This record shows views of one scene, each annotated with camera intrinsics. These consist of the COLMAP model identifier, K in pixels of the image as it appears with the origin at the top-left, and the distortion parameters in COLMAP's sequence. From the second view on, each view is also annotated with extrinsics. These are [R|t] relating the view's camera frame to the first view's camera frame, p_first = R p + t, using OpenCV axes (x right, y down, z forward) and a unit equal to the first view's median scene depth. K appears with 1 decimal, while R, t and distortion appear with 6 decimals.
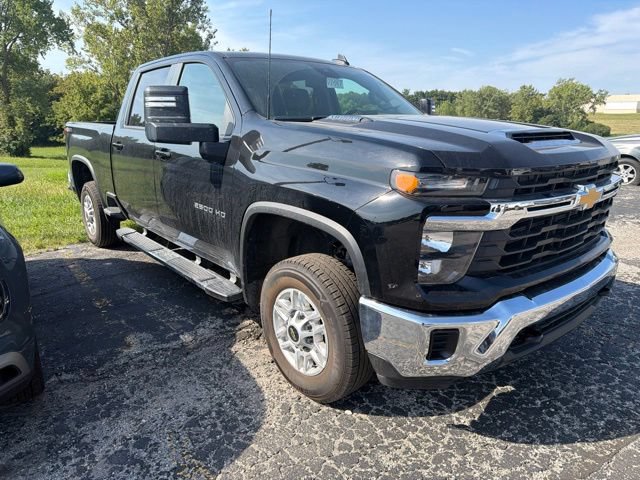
lens RADIAL K [[456.7, 0, 323.0], [0, 456.7, 238.0], [0, 0, 1]] dist [0.017506, -0.022955]
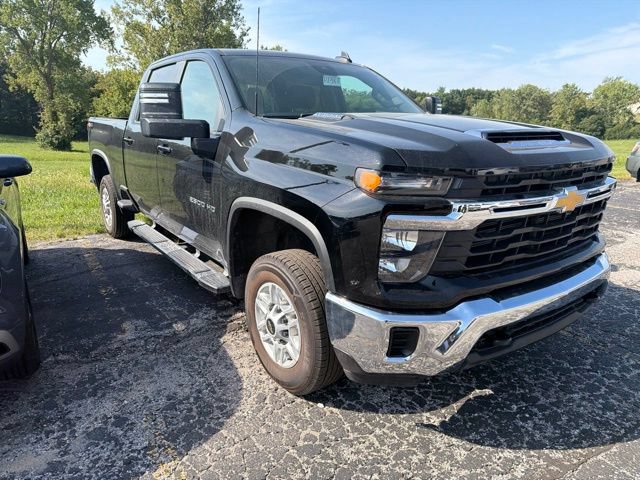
lens RADIAL K [[456.7, 0, 316.9], [0, 456.7, 245.3], [0, 0, 1]] dist [0.017506, -0.022955]
pose [[0.996382, 0.031739, -0.078835, 0.105696], [-0.030273, 0.999347, 0.019729, 0.003681], [0.079410, -0.017271, 0.996692, -0.009559]]
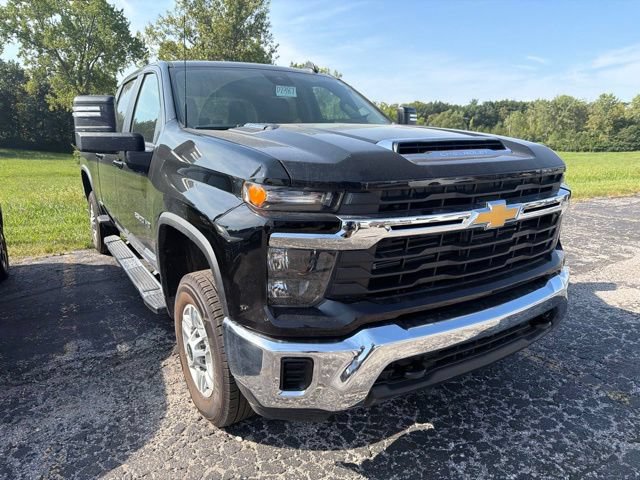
lens RADIAL K [[456.7, 0, 328.4], [0, 456.7, 244.5], [0, 0, 1]] dist [0.017506, -0.022955]
pose [[0.990611, 0.028767, -0.133653, 0.318050], [-0.030290, 0.999497, -0.009376, -0.012689], [0.133316, 0.013337, 0.990984, 0.079549]]
